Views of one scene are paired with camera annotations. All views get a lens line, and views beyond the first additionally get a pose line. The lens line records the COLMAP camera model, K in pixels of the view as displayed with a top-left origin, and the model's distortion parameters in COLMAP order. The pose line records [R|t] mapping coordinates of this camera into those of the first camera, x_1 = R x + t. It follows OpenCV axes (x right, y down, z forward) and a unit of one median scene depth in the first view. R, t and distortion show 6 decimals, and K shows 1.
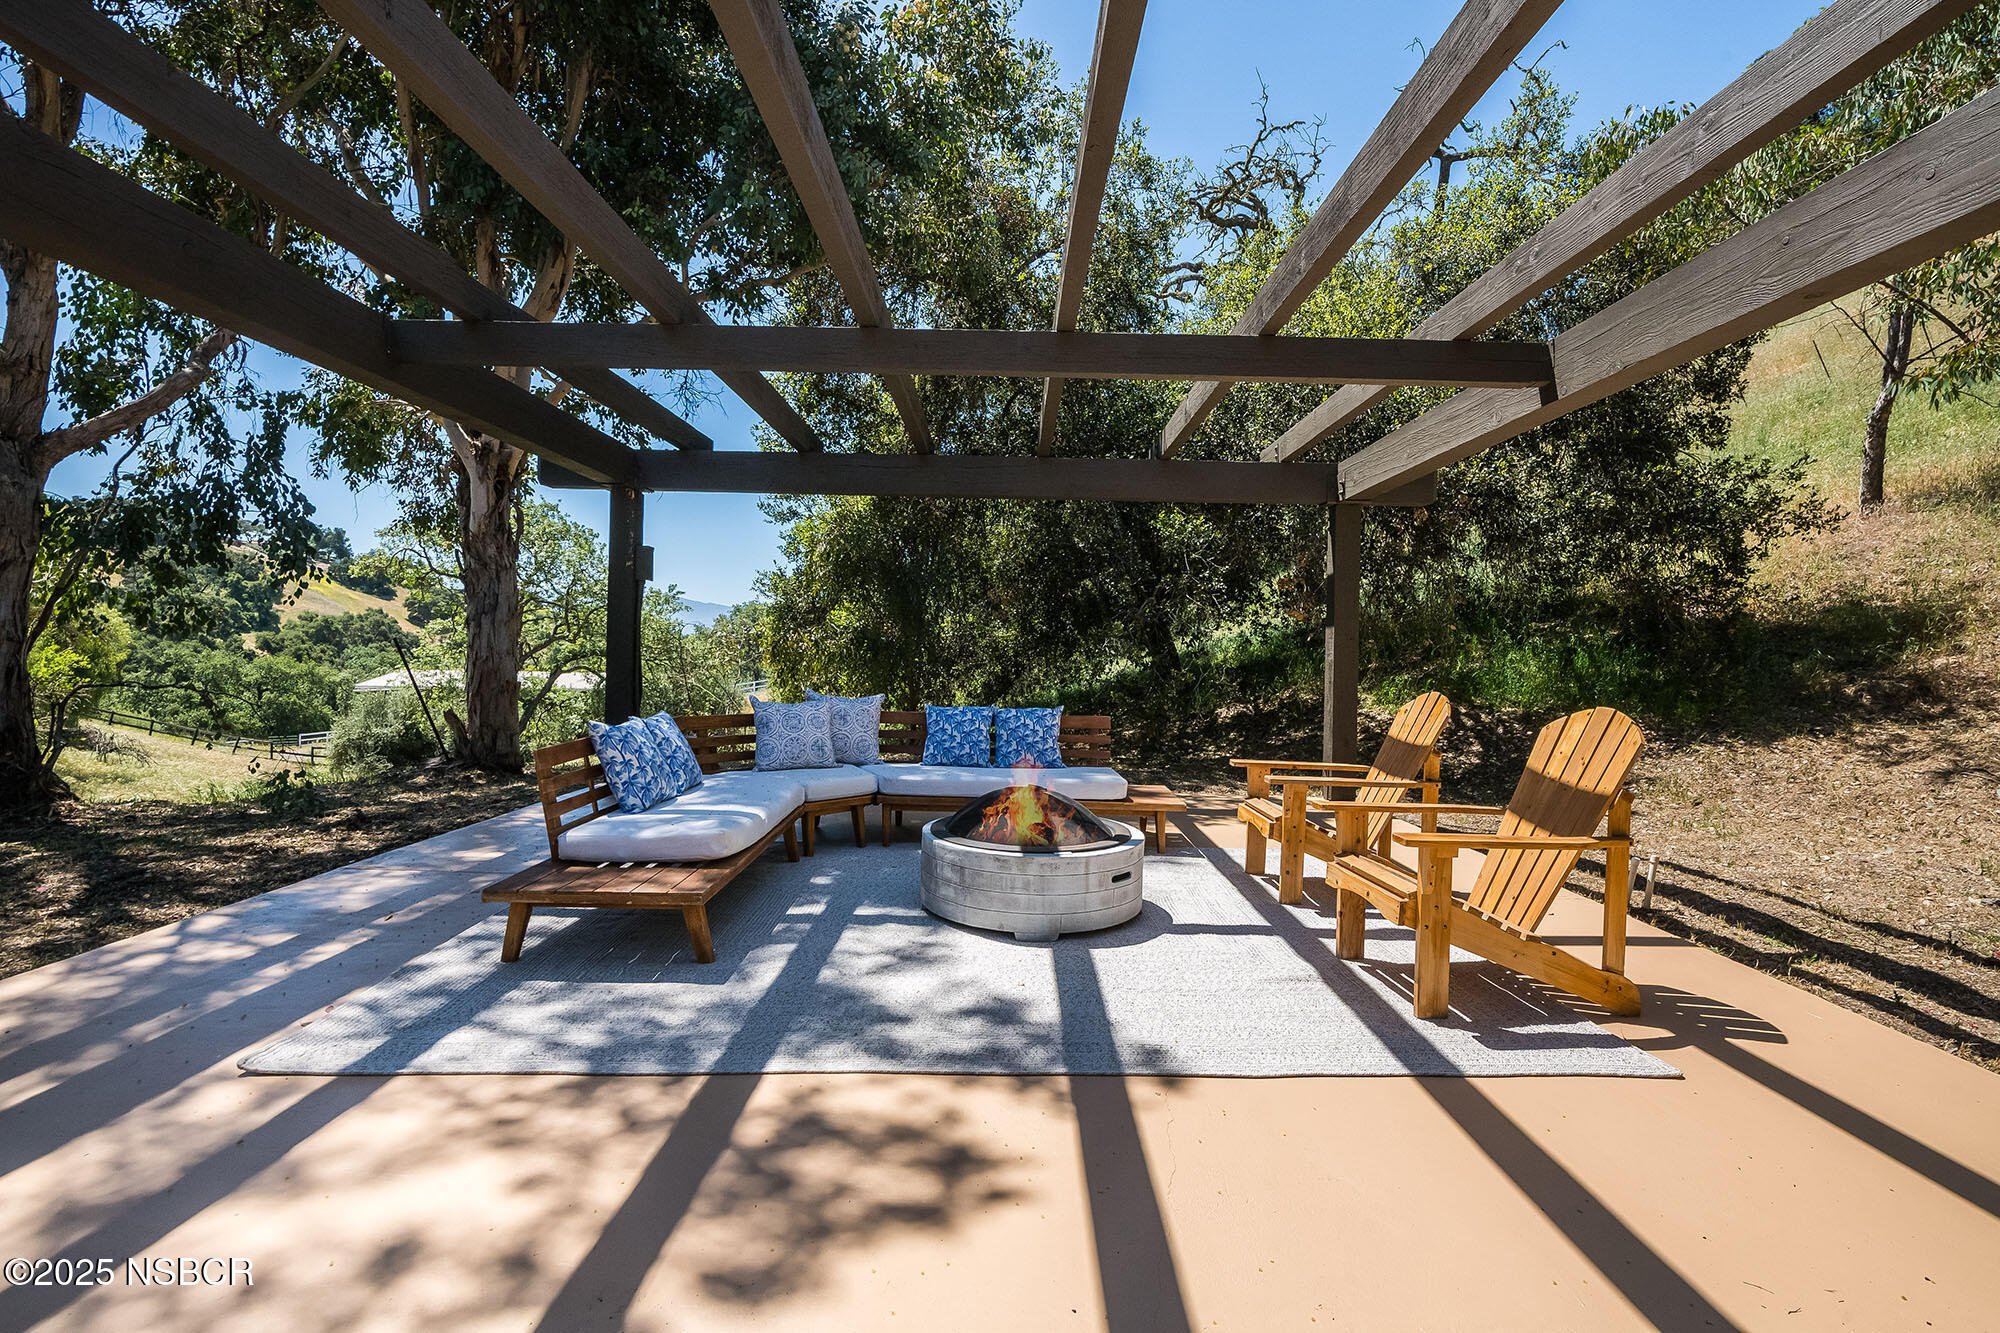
lens RADIAL K [[943.1, 0, 1000.0], [0, 943.1, 666.5], [0, 0, 1]] dist [-0.021935, -0.000408]
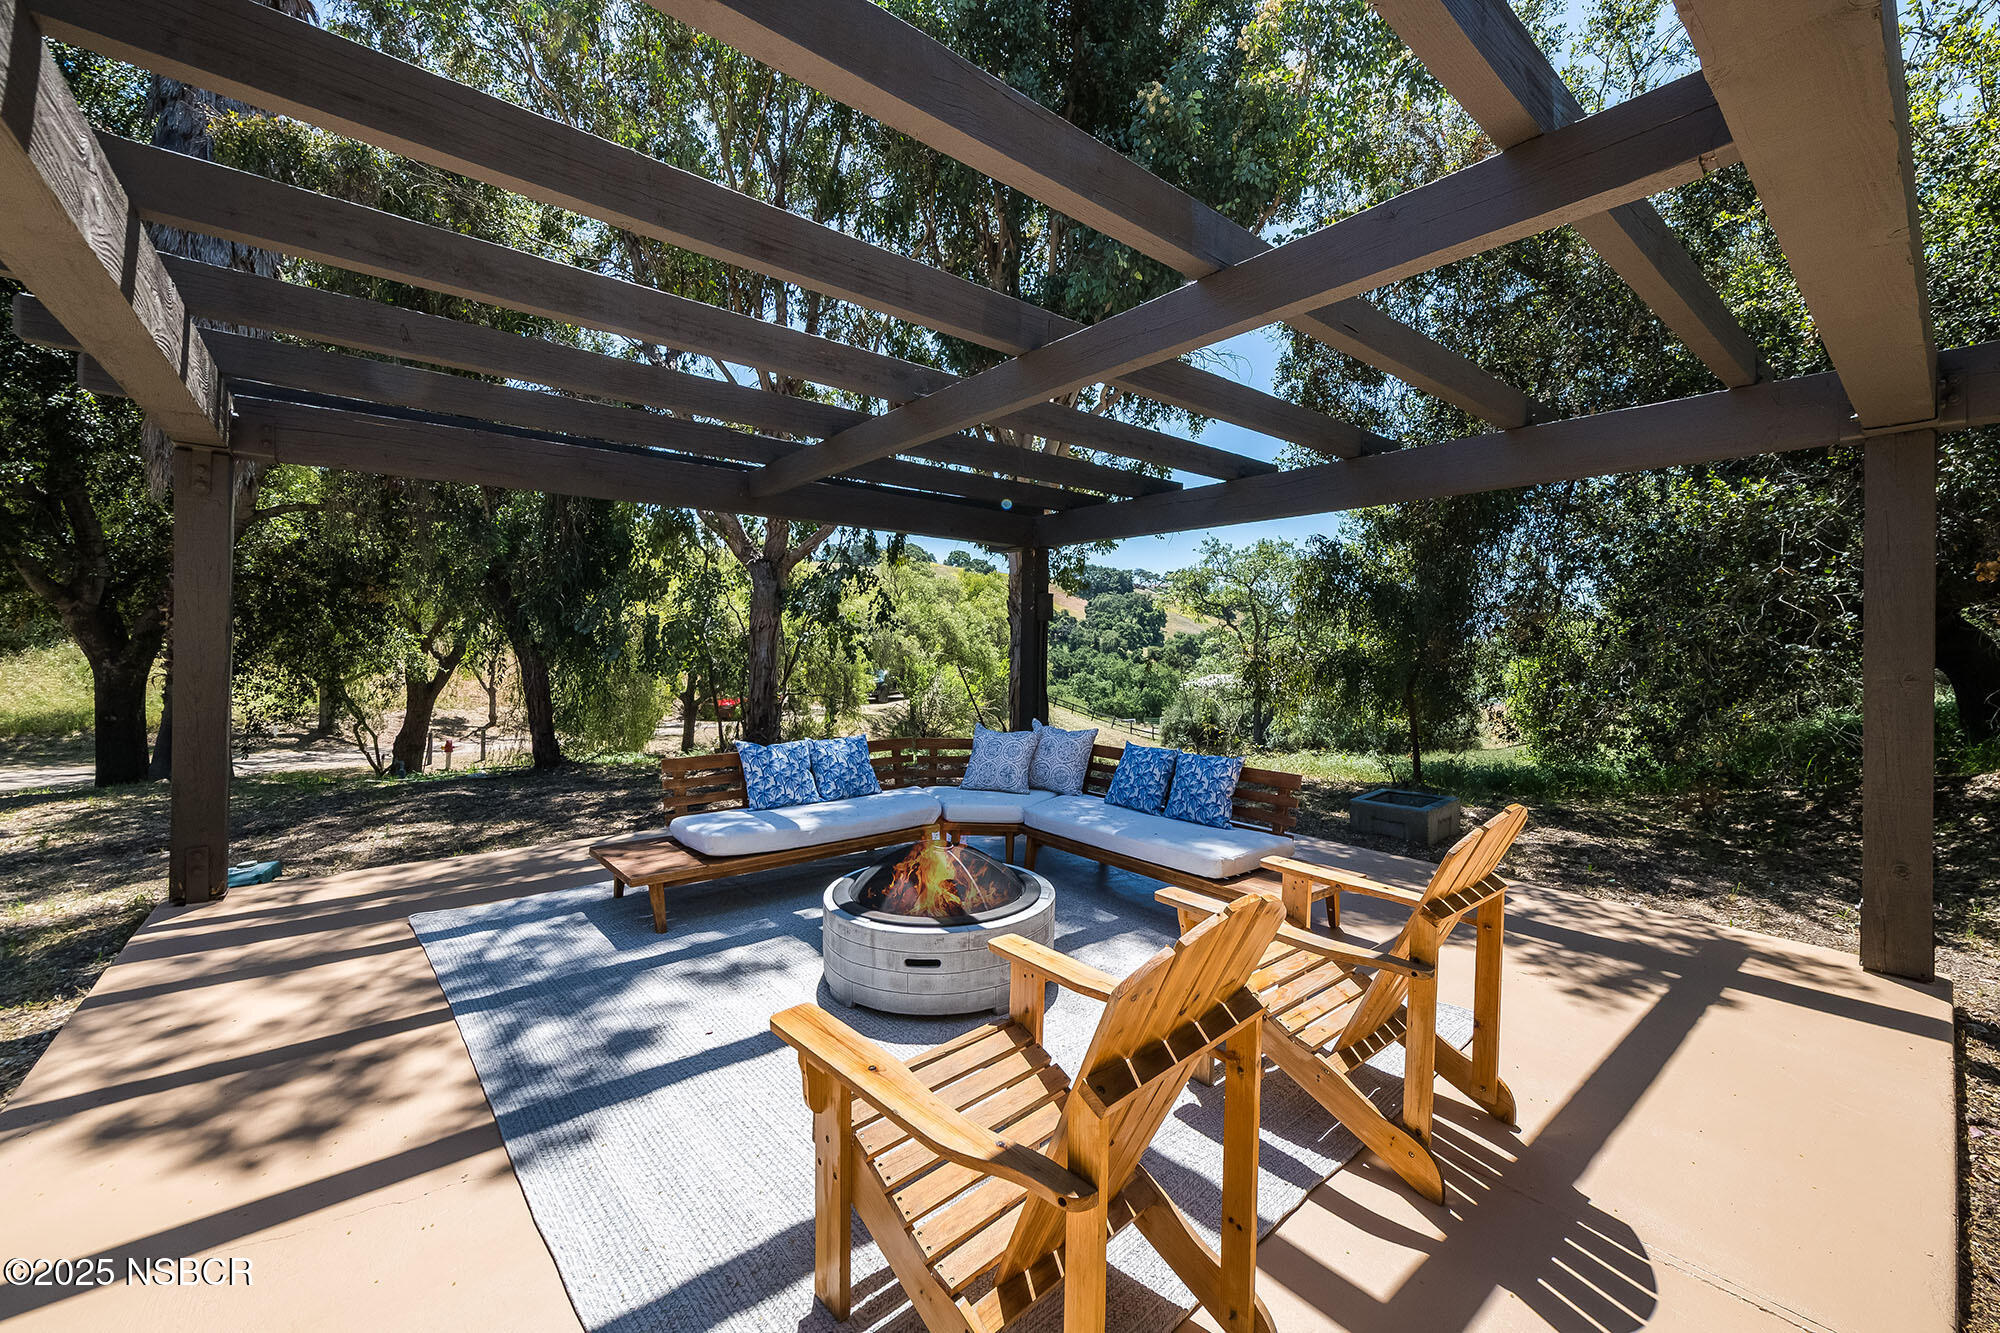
lens RADIAL K [[789.1, 0, 1000.0], [0, 789.1, 666.5], [0, 0, 1]] dist [-0.002746, -0.000040]
pose [[0.634072, 0.006104, -0.773250, 1.088887], [-0.010507, 0.999945, -0.000722, -0.084450], [0.773202, 0.008582, 0.634101, 0.835470]]
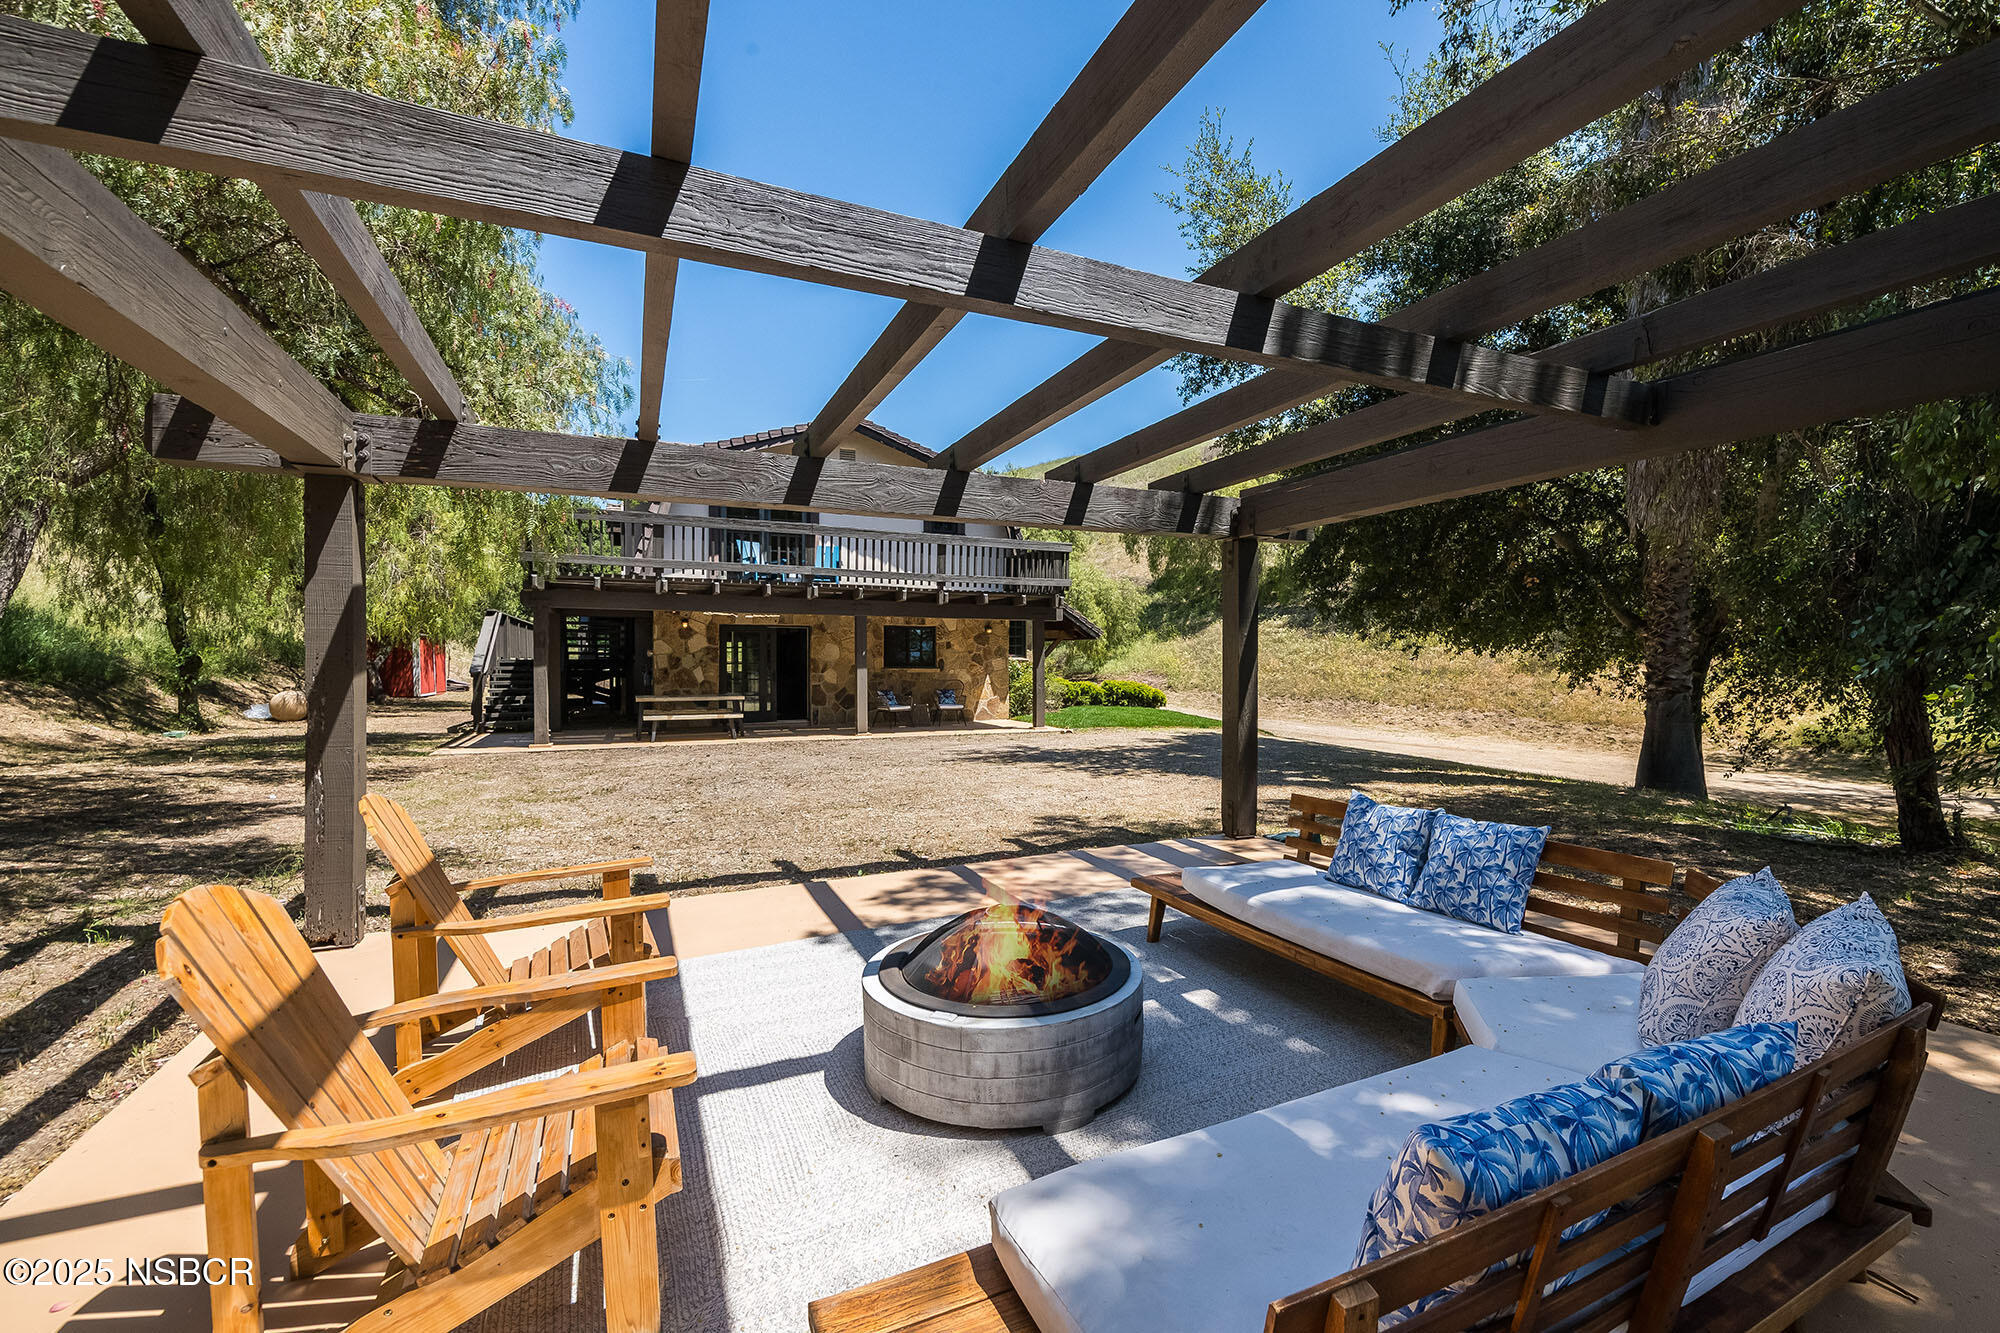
lens RADIAL K [[789.1, 0, 1000.0], [0, 789.1, 666.5], [0, 0, 1]] dist [-0.002746, -0.000040]
pose [[-0.909441, -0.018349, -0.415427, 0.496305], [-0.024657, 0.999648, 0.009823, -0.128657], [0.415101, 0.019177, -0.909573, 2.510717]]
